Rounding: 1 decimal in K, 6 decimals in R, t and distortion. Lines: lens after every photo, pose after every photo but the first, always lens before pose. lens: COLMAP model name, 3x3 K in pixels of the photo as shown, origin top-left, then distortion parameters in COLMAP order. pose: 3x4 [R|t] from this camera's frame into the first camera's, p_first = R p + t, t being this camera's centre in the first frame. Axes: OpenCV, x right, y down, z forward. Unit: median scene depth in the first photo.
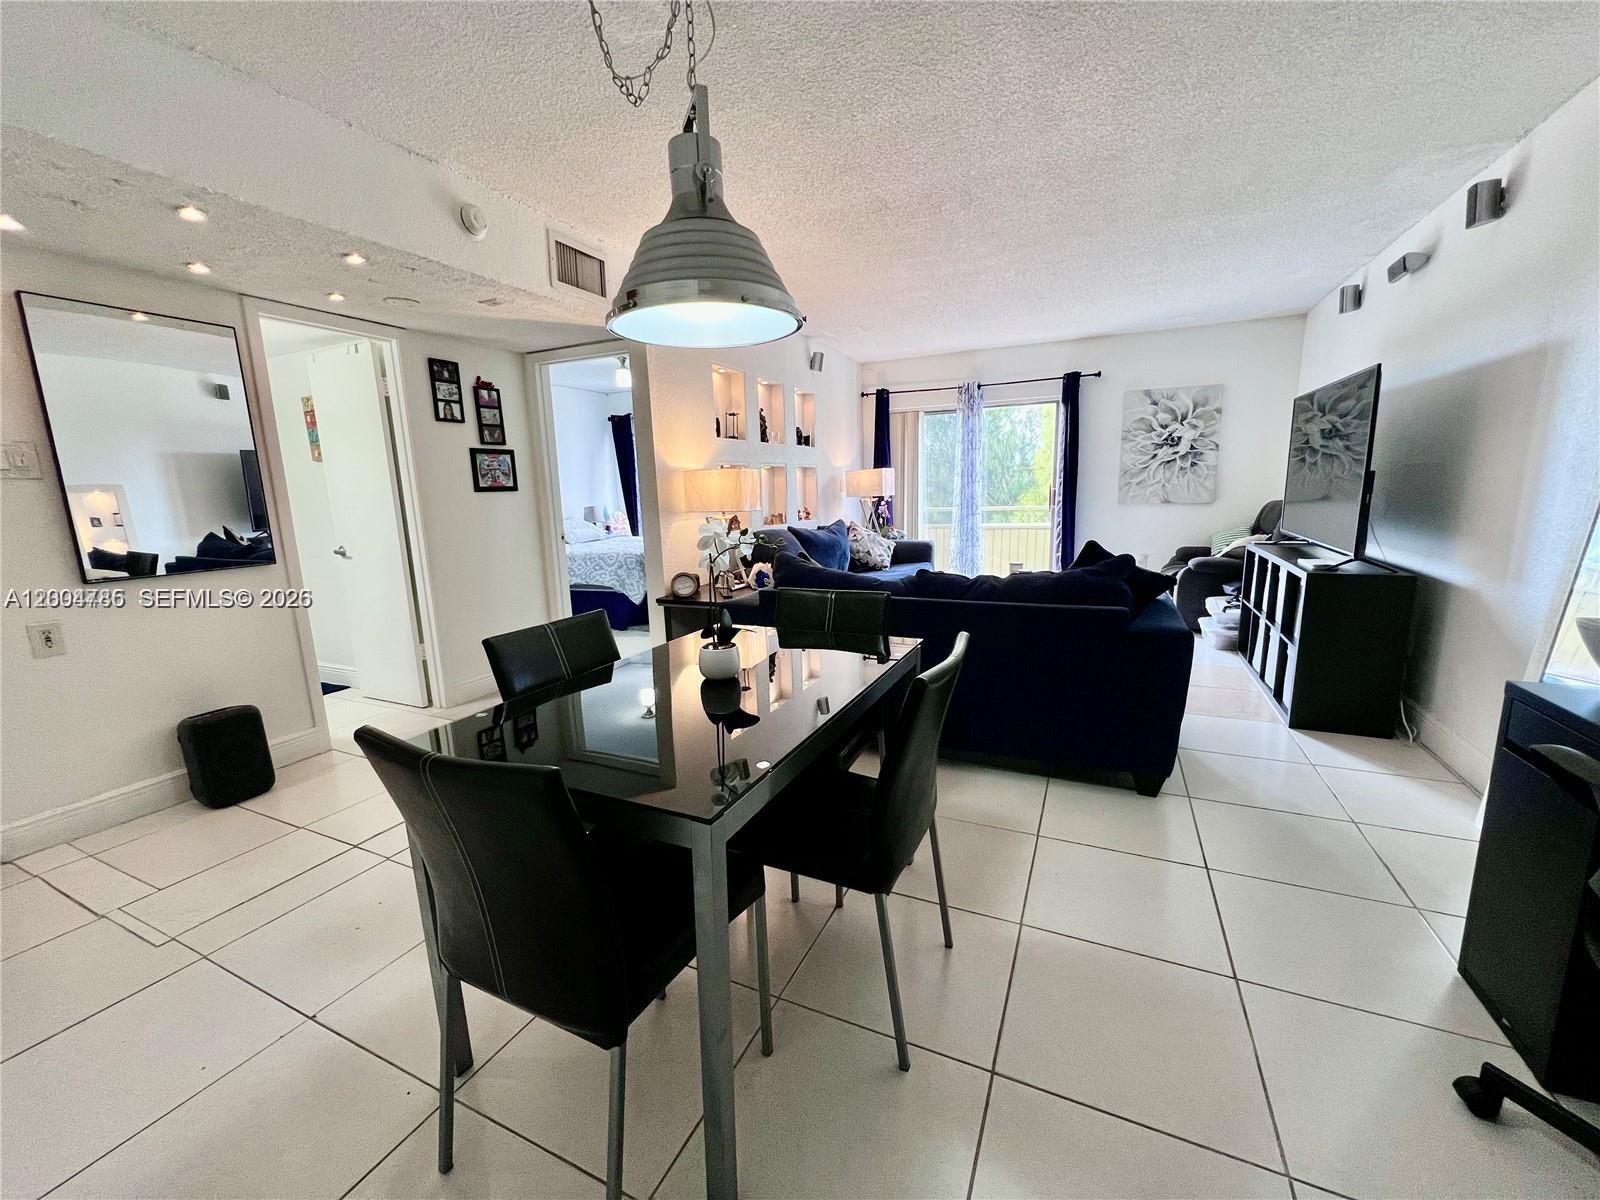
lens RADIAL K [[639.7, 0, 800.7], [0, 639.7, 600.8], [0, 0, 1]] dist [0.002349, -0.000263]
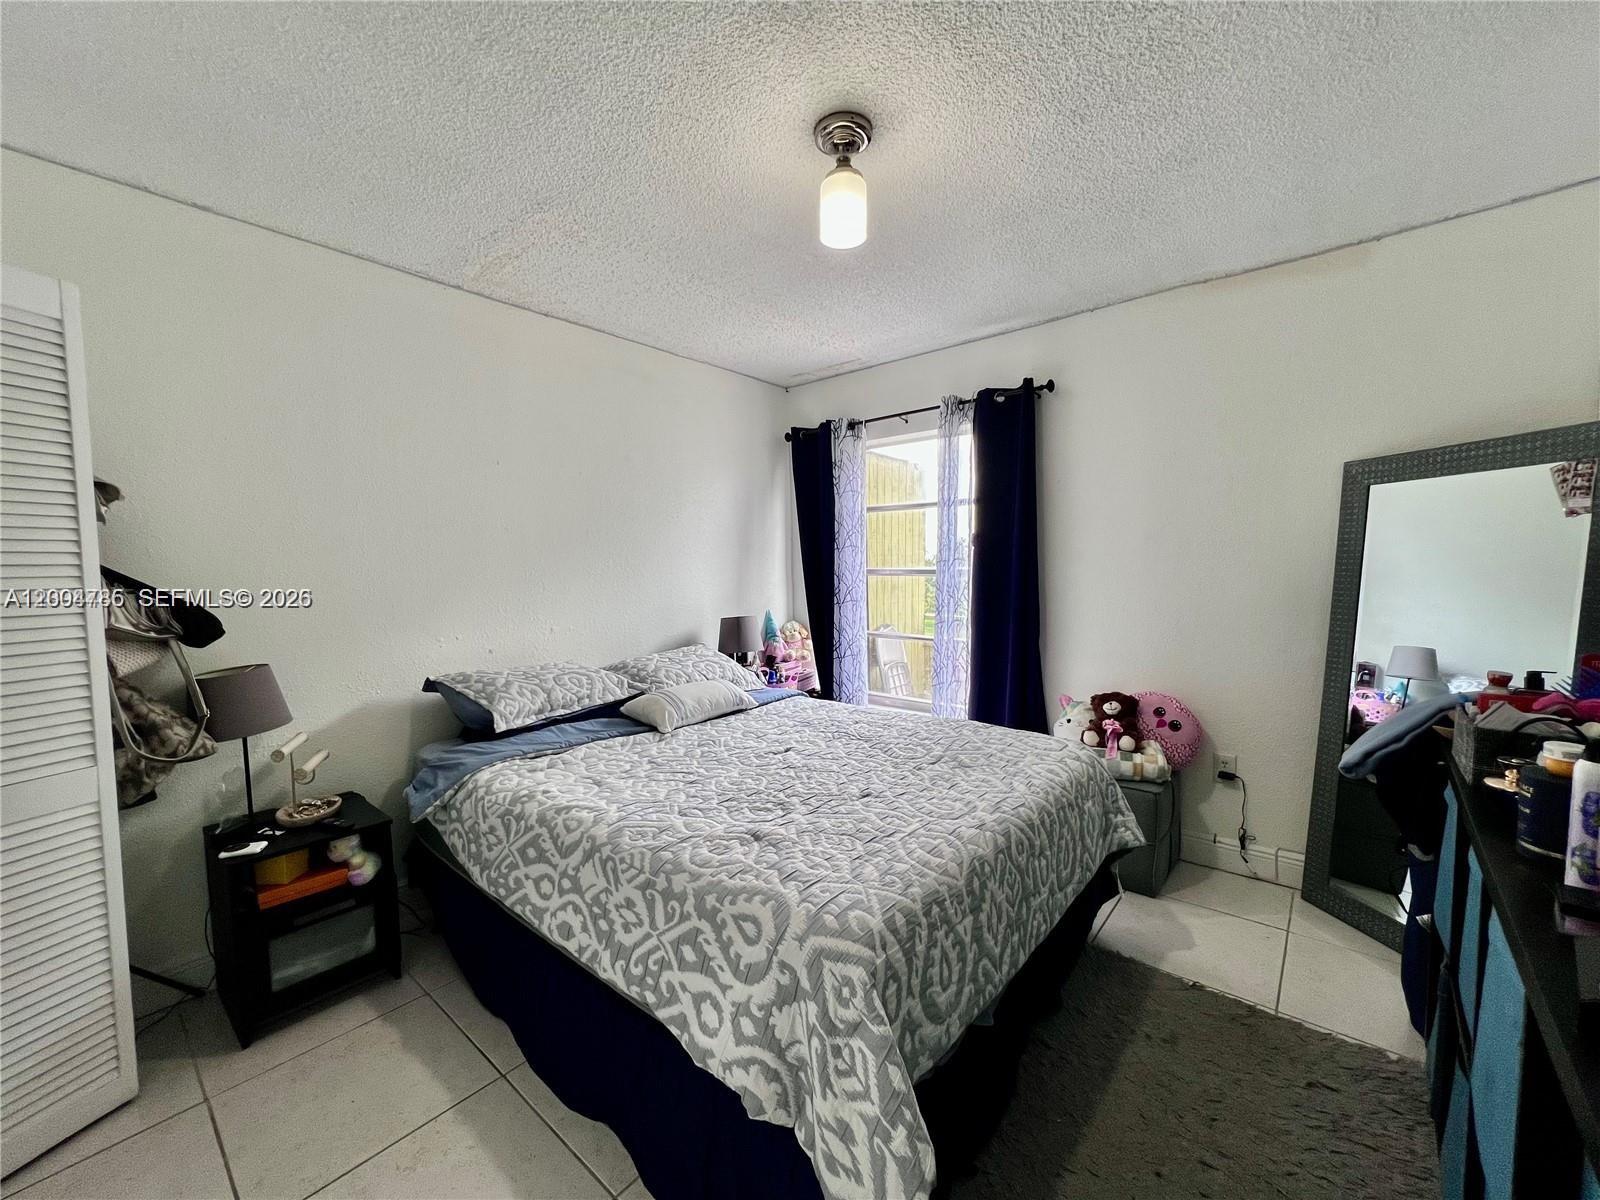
lens RADIAL K [[639.7, 0, 808.7], [0, 639.7, 610.2], [0, 0, 1]] dist [0.002349, -0.000263]
pose [[0.968361, 0.030099, -0.247731, -0.232128], [-0.056311, 0.993451, -0.099415, -0.155088], [0.243116, 0.110219, 0.963715, 0.803434]]
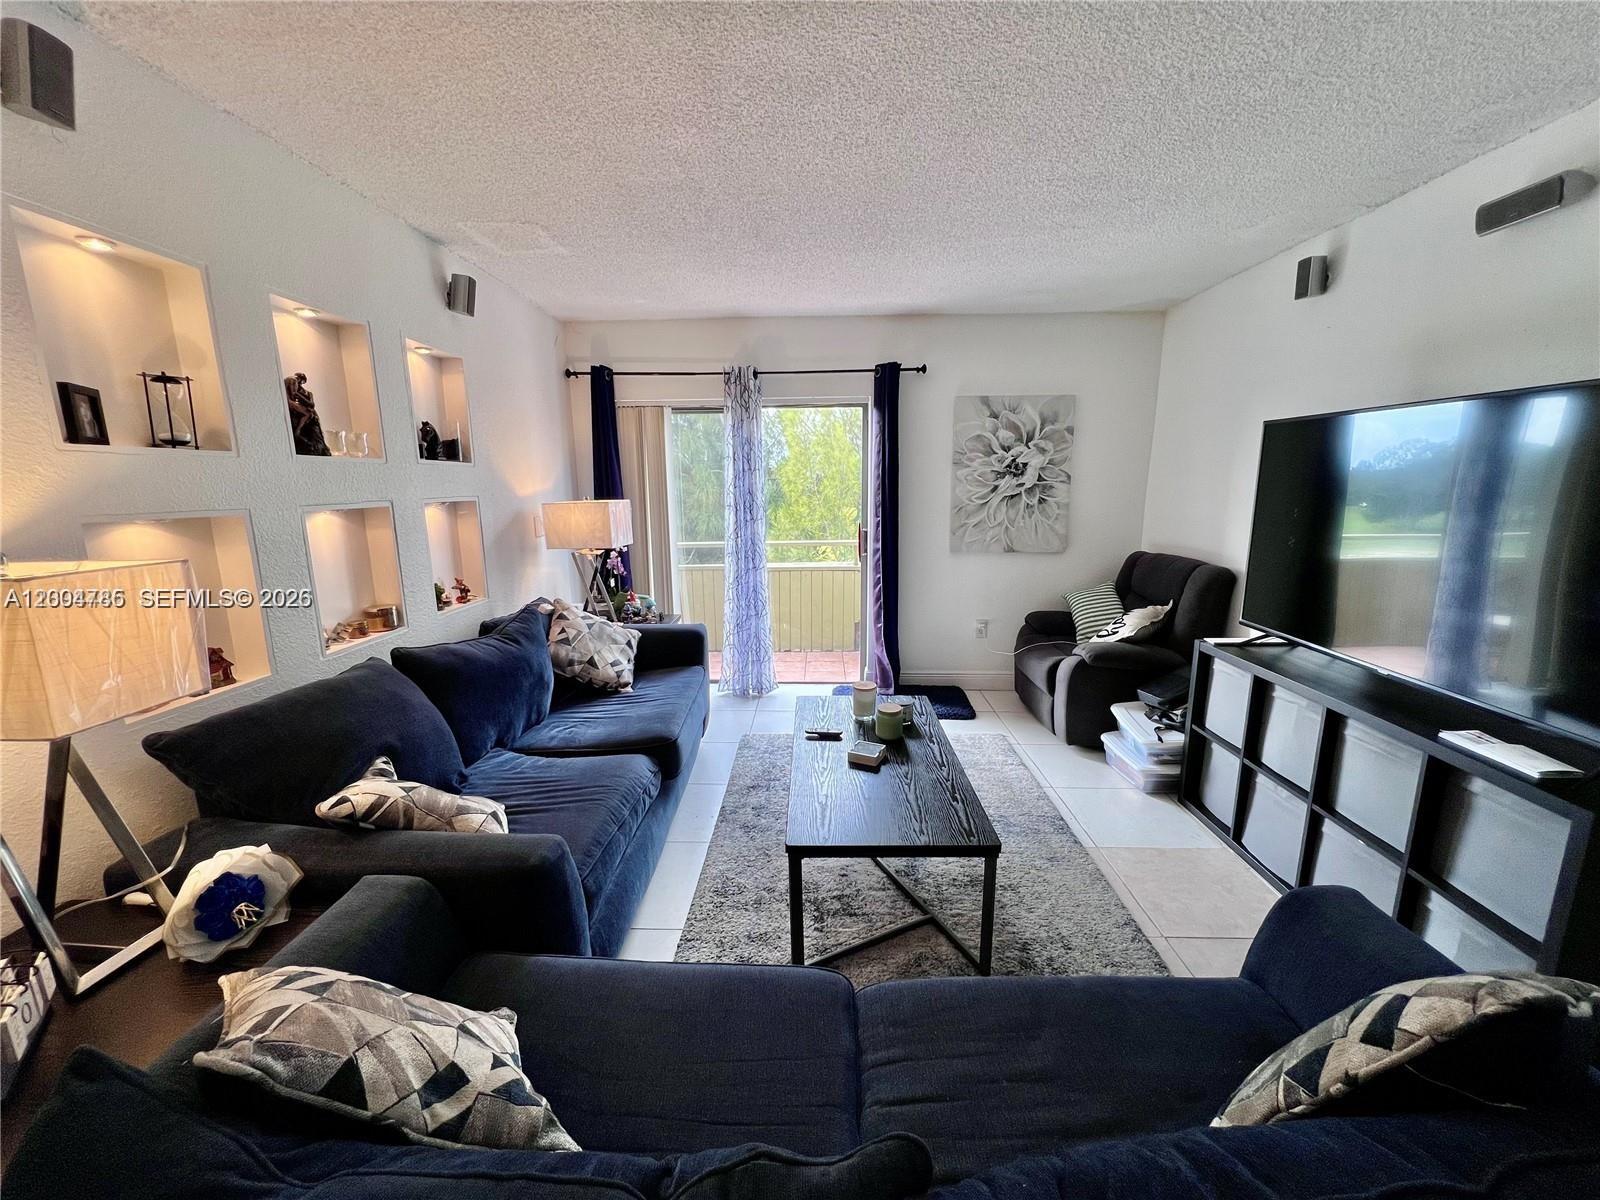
lens RADIAL K [[639.7, 0, 801.1], [0, 639.7, 601.8], [0, 0, 1]] dist [0.002349, -0.000263]
pose [[0.917798, -0.057018, 0.392931, 0.059066], [0.055876, 0.998335, 0.014352, -0.123835], [-0.393095, 0.008783, 0.919456, 0.432413]]
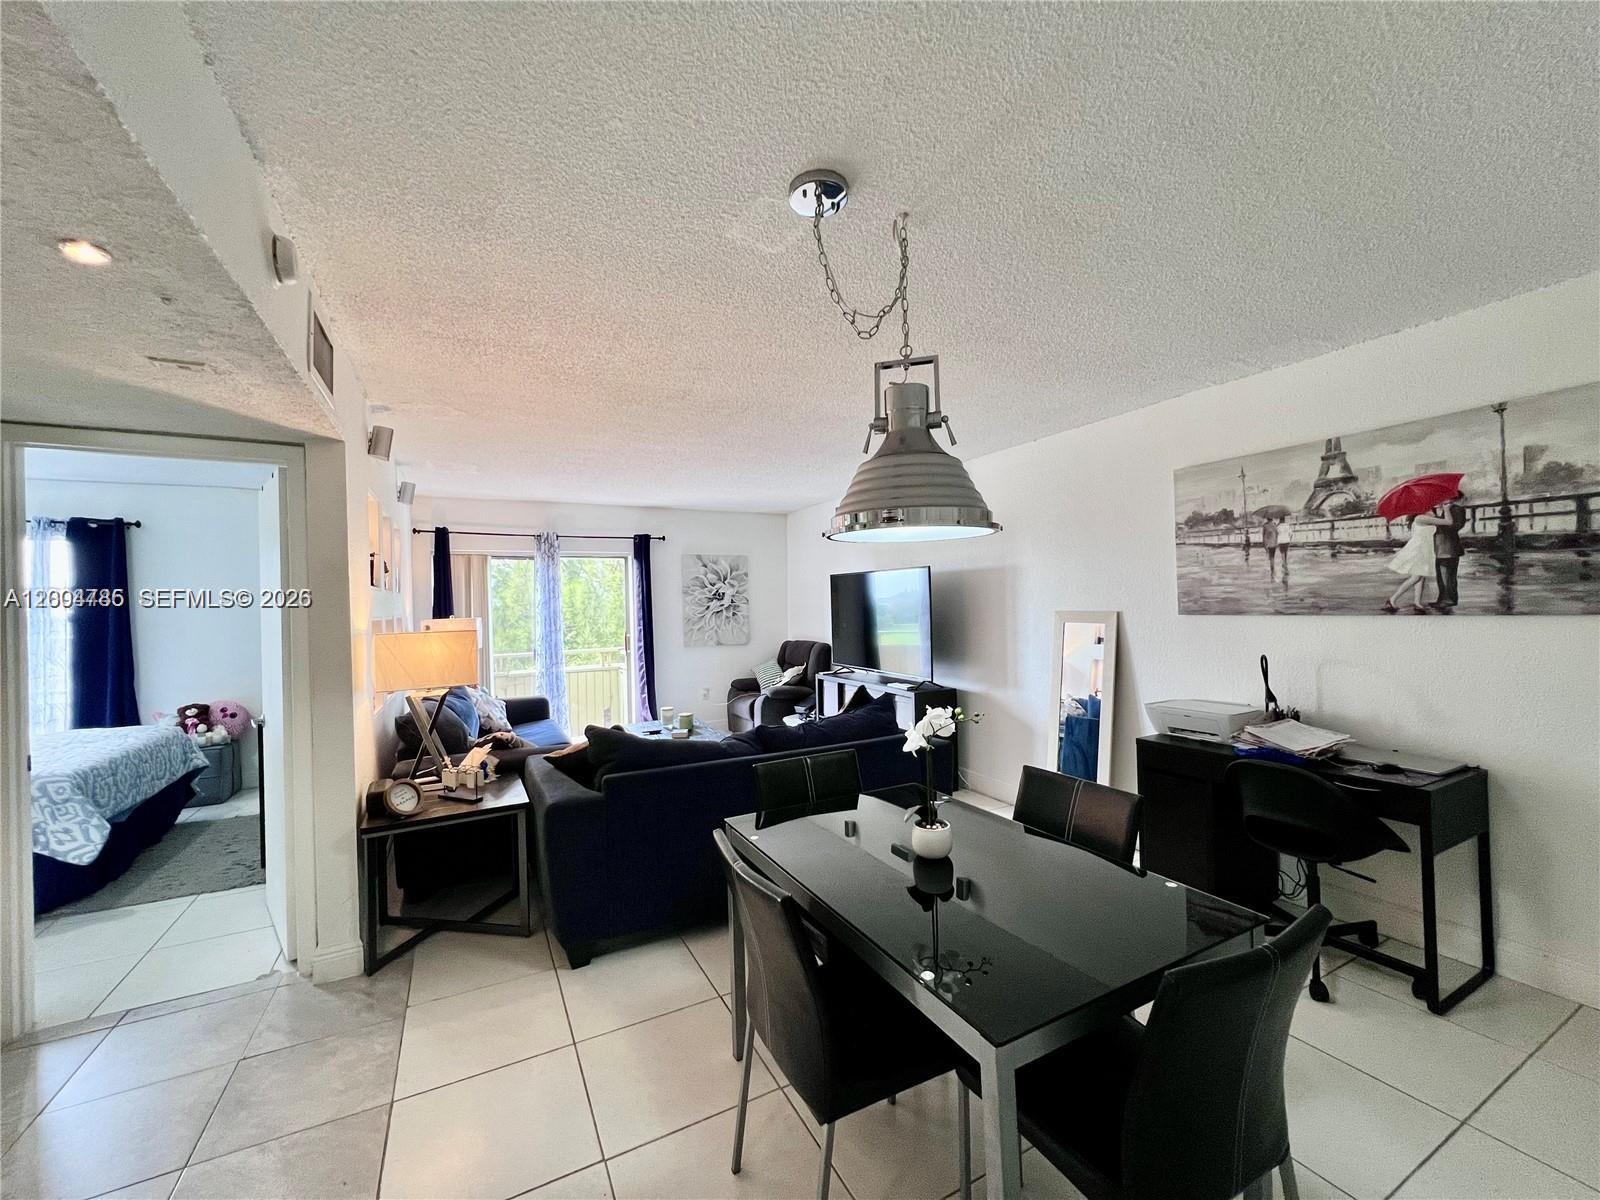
lens RADIAL K [[639.7, 0, 801.1], [0, 639.7, 601.9], [0, 0, 1]] dist [0.002349, -0.000263]
pose [[0.604152, 0.013839, 0.796749, -0.323500], [0.148418, 0.980400, -0.129570, -0.053347], [-0.782926, 0.196532, 0.590257, 0.141628]]
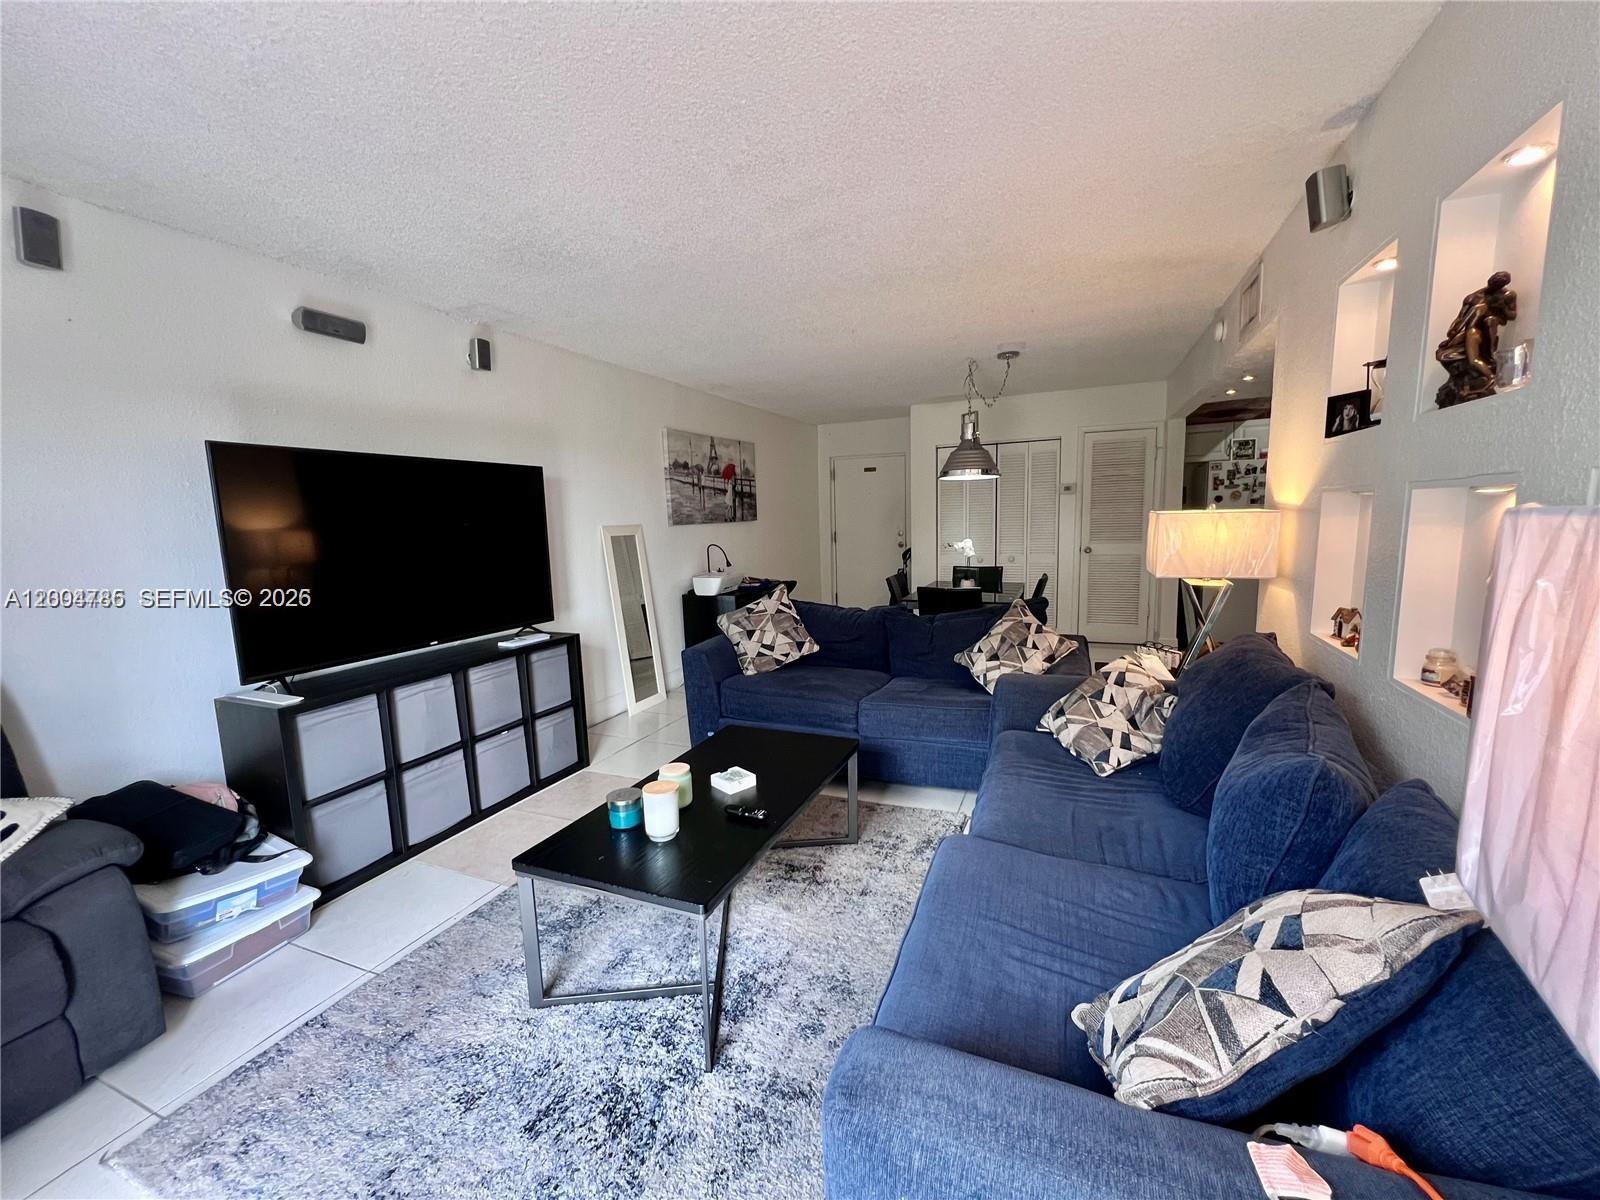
lens RADIAL K [[639.7, 0, 803.1], [0, 639.7, 600.0], [0, 0, 1]] dist [0.002349, -0.000263]
pose [[-0.997485, 0.063821, -0.030825, 0.220405], [0.051278, 0.950085, 0.307747, -0.239360], [0.048927, 0.305393, -0.950969, 1.144554]]
